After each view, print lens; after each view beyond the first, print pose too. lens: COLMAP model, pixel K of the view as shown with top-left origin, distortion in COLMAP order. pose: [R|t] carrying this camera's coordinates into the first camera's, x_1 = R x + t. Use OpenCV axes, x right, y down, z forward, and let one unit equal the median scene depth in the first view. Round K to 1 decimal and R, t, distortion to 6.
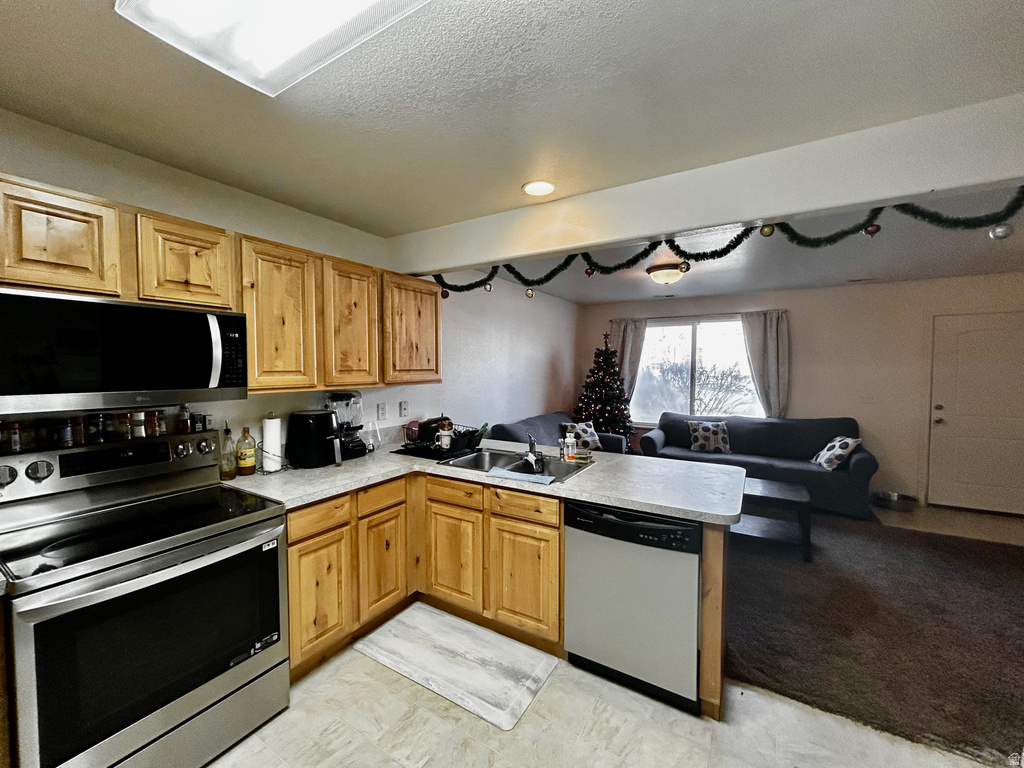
lens RADIAL K [[412.7, 0, 513.1], [0, 412.7, 382.8], [0, 0, 1]] dist [0.001803, 0.001658]
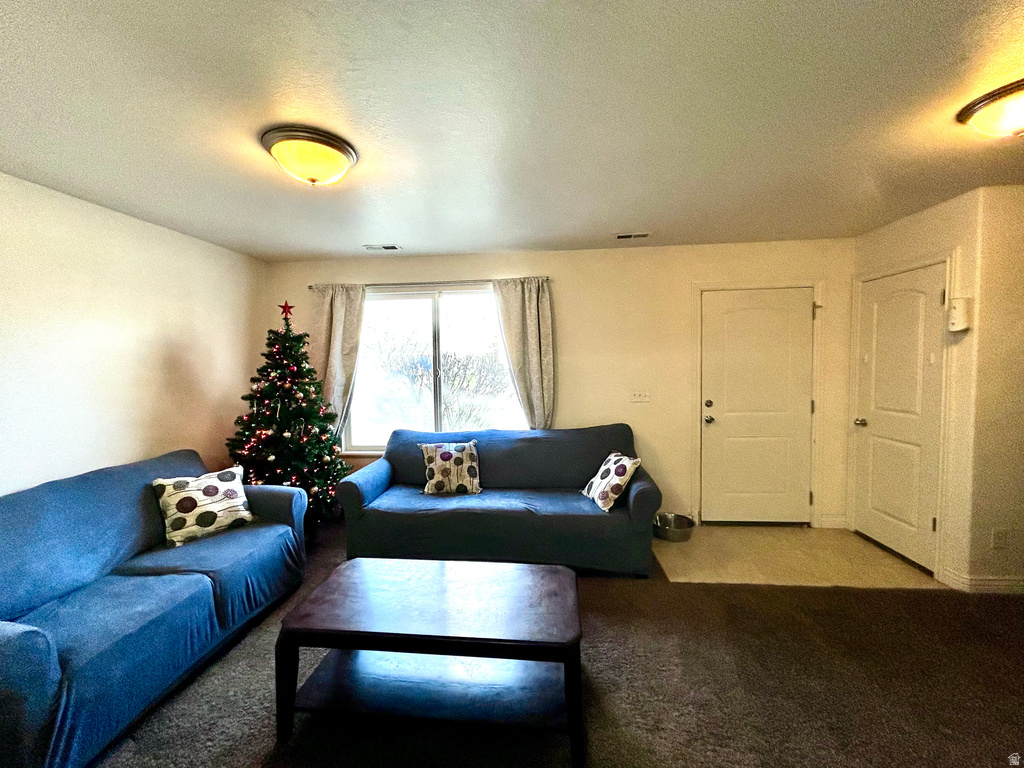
lens RADIAL K [[412.7, 0, 510.6], [0, 412.7, 381.8], [0, 0, 1]] dist [0.001803, 0.001658]
pose [[0.899170, -0.042516, 0.435529, 0.321617], [0.037756, 0.999095, 0.019583, -0.013142], [-0.435968, -0.001164, 0.899961, 0.433461]]
